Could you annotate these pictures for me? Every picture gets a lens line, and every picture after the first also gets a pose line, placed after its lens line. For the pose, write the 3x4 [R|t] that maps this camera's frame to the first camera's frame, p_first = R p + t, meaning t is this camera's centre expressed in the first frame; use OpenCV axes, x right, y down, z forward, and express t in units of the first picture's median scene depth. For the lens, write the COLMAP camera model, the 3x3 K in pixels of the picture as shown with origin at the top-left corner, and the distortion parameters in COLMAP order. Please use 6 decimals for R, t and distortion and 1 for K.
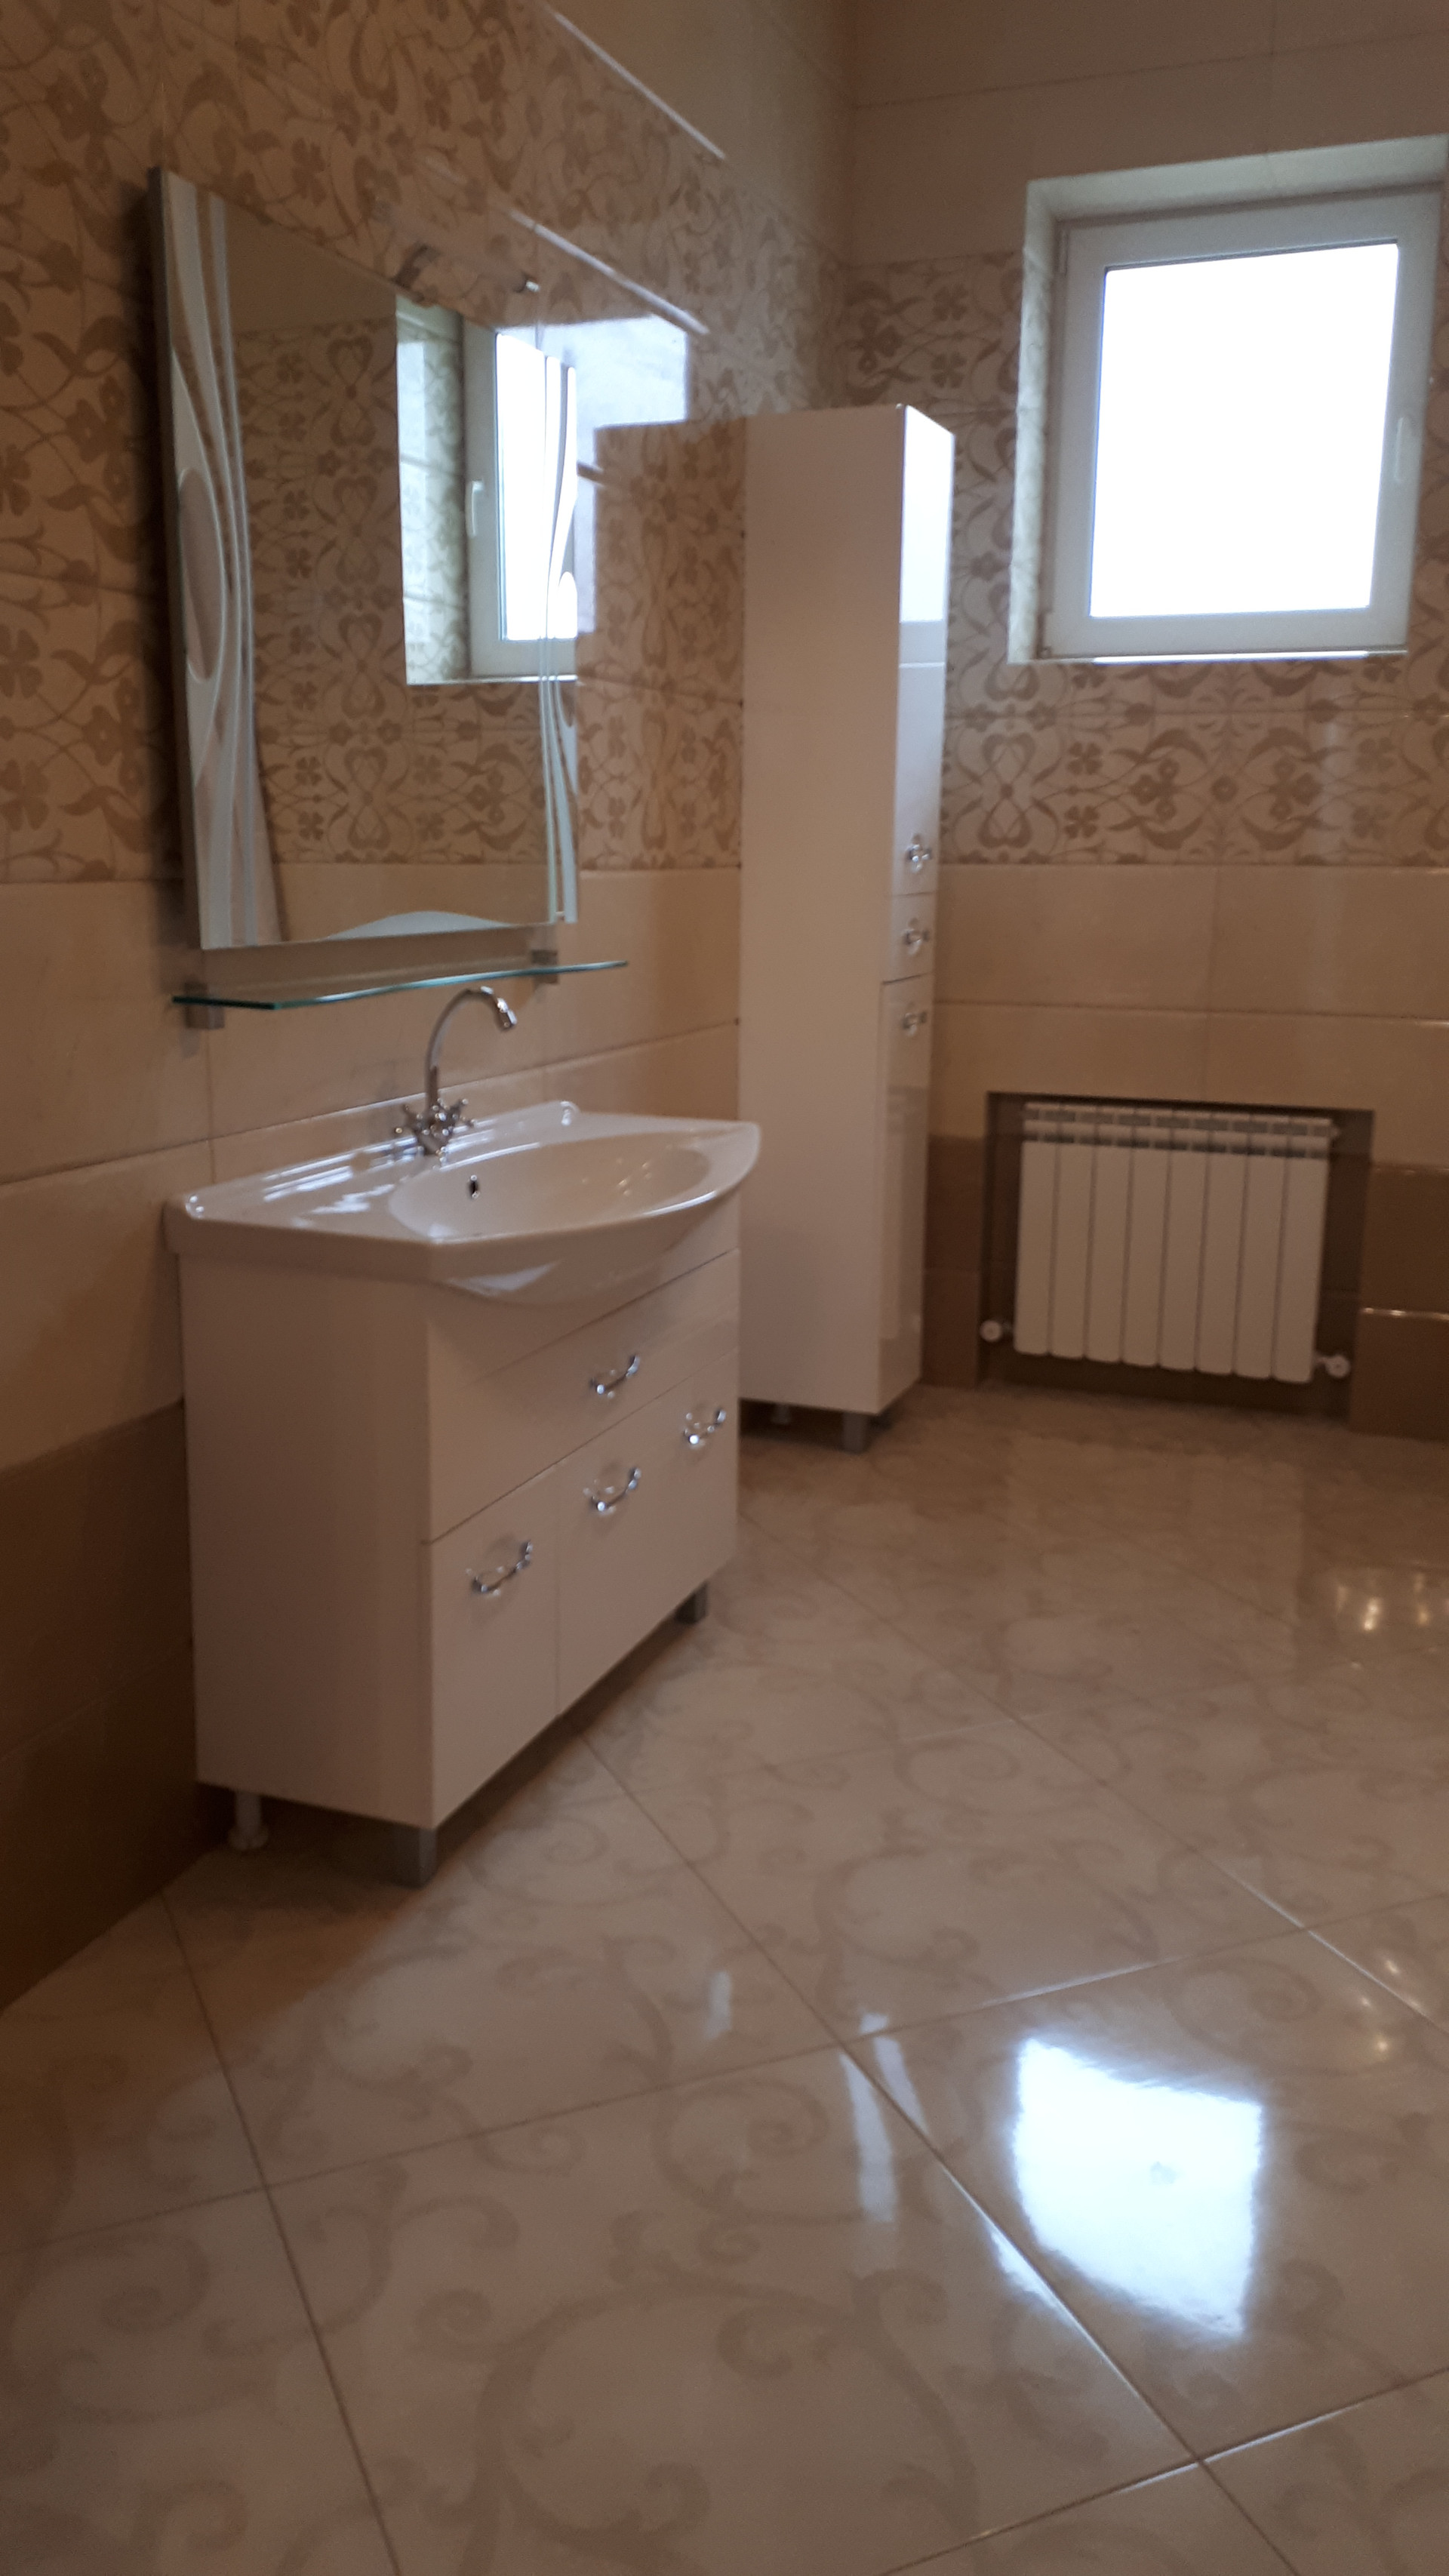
lens RADIAL K [[2164.9, 0, 733.5], [0, 2164.9, 1179.8], [0, 0, 1]] dist [0.238781, -0.159446]
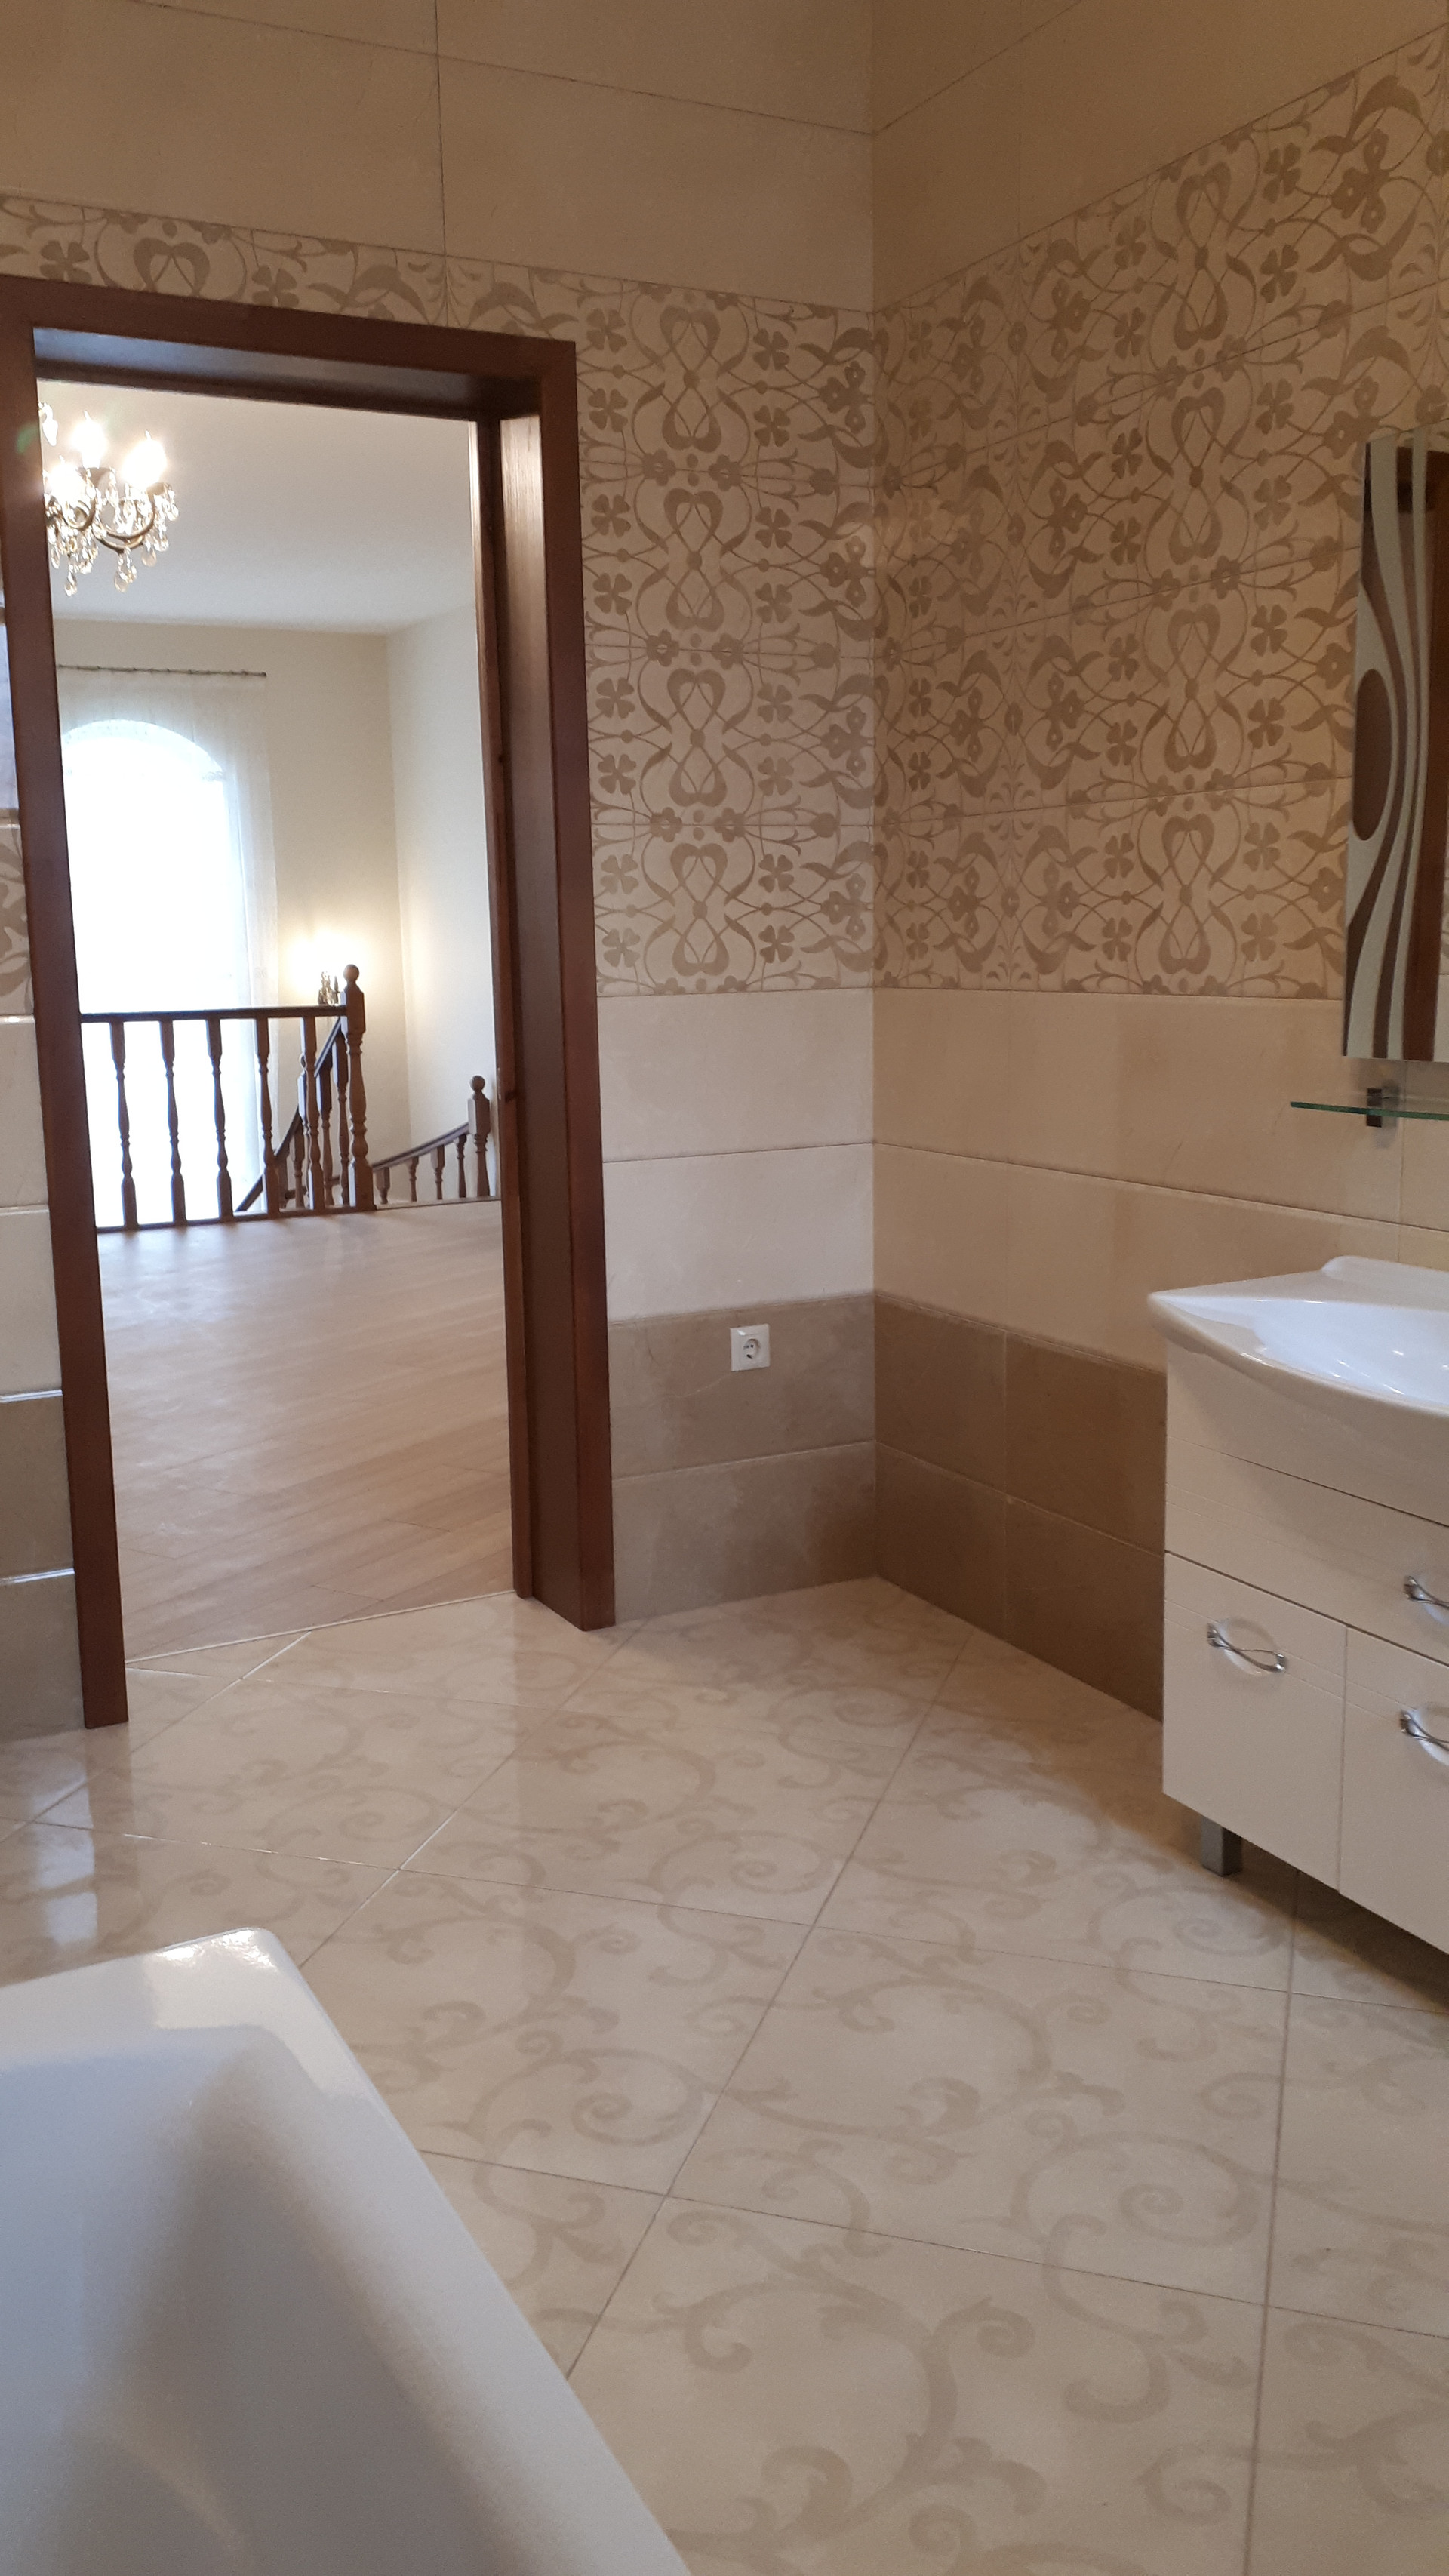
lens RADIAL K [[2065.5, 0, 724.5], [0, 2065.5, 1288.0], [0, 0, 1]] dist [0.031637, -0.058828]
pose [[-0.678945, 0.108707, -0.726097, 0.867620], [-0.121326, 0.958769, 0.256988, -0.244735], [0.724095, 0.262575, -0.637762, 1.581135]]
